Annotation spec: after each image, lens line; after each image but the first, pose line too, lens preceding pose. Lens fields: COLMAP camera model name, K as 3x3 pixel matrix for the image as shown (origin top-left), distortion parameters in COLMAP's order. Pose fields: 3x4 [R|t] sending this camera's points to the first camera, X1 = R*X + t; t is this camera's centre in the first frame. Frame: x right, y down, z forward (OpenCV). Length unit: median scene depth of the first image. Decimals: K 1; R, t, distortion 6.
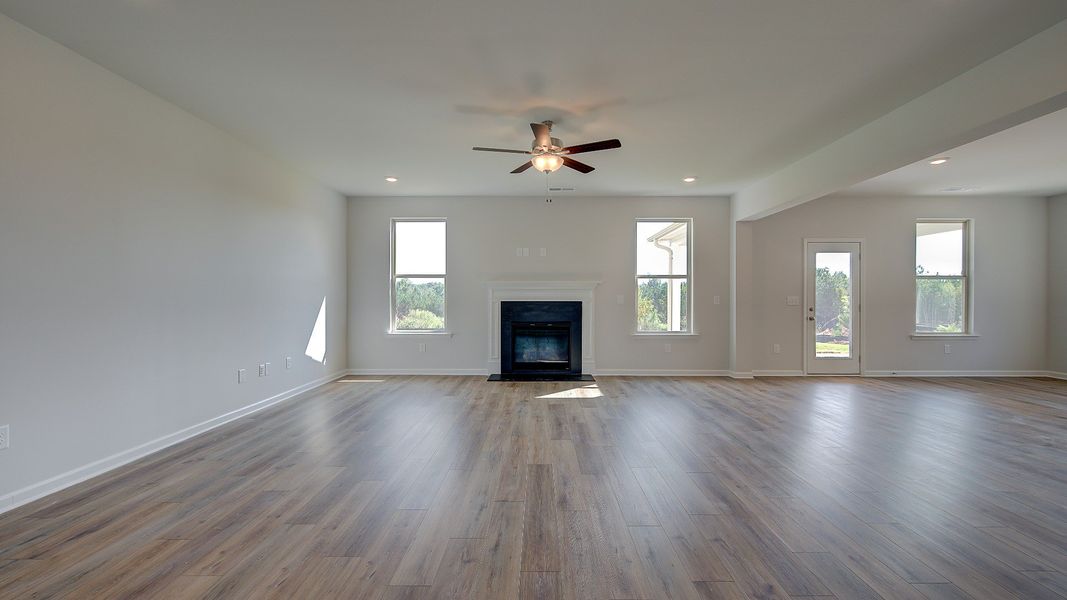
lens RADIAL K [[484.8, 0, 535.5], [0, 484.8, 298.3], [0, 0, 1]] dist [-0.000594, 0.000062]
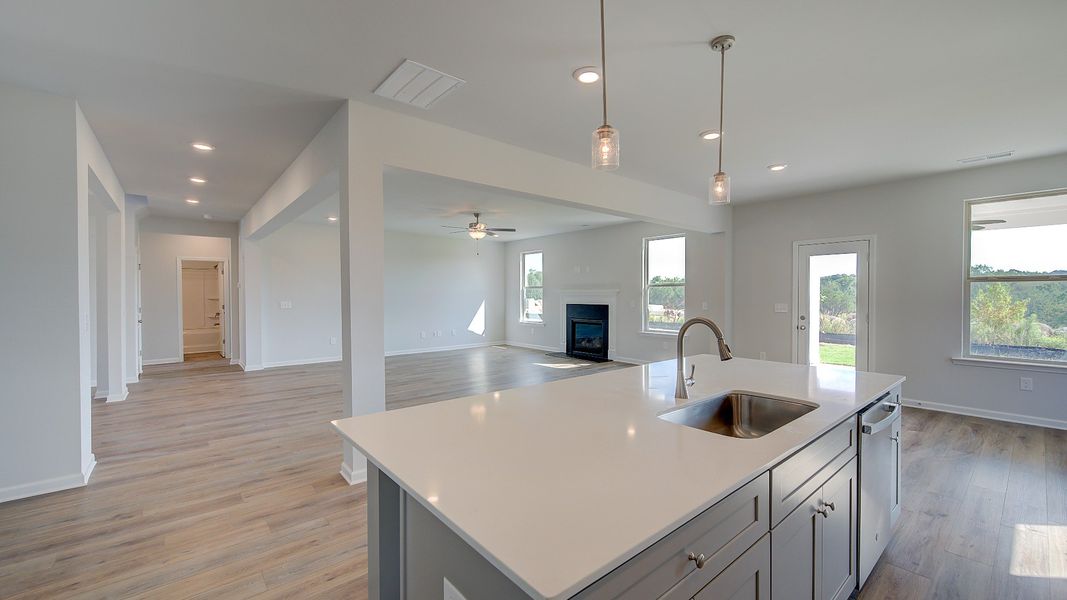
lens RADIAL K [[428.2, 0, 538.2], [0, 428.2, 299.8], [0, 0, 1]] dist [0.001770, -0.000058]
pose [[0.648594, 0.008644, -0.761085, 0.863577], [-0.005525, 0.999963, 0.006648, -0.013759], [0.761114, -0.000107, 0.648618, 0.083646]]
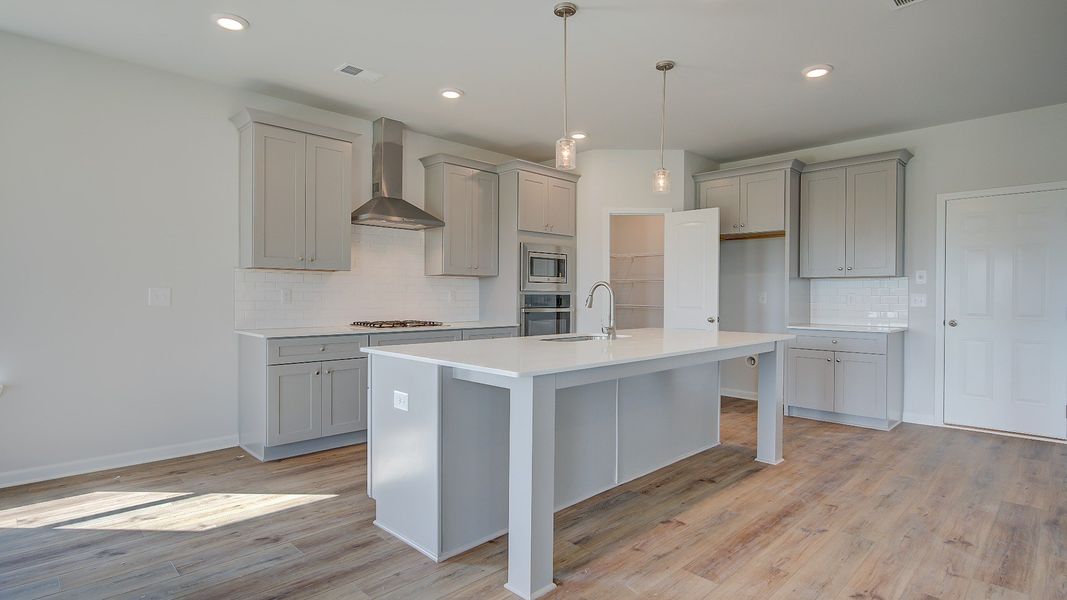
lens RADIAL K [[539.5, 0, 533.5], [0, 539.5, 300.0], [0, 0, 1]] dist [-0.002096, -0.000404]
pose [[-0.703452, -0.010243, 0.710669, 0.439674], [0.004350, 0.999815, 0.018716, 0.004737], [-0.710730, 0.016257, -0.703277, 0.691243]]
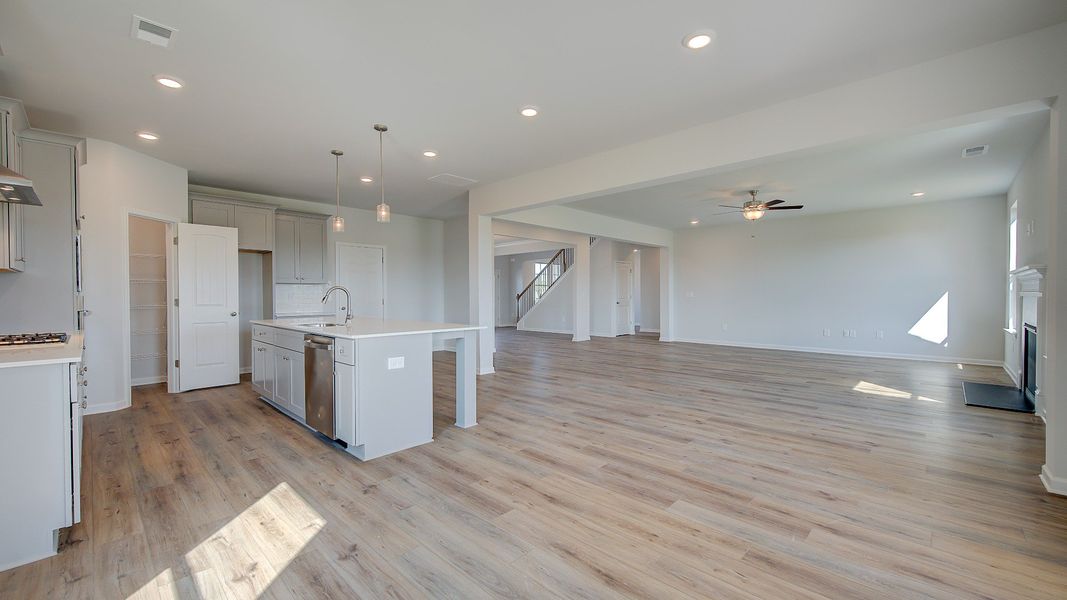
lens RADIAL K [[428.2, 0, 538.2], [0, 428.2, 299.8], [0, 0, 1]] dist [0.001770, -0.000058]
pose [[-0.692407, 0.011654, -0.721413, 0.964086], [-0.006141, 0.999738, 0.022044, 0.001697], [0.721481, 0.019694, -0.692155, 0.911184]]
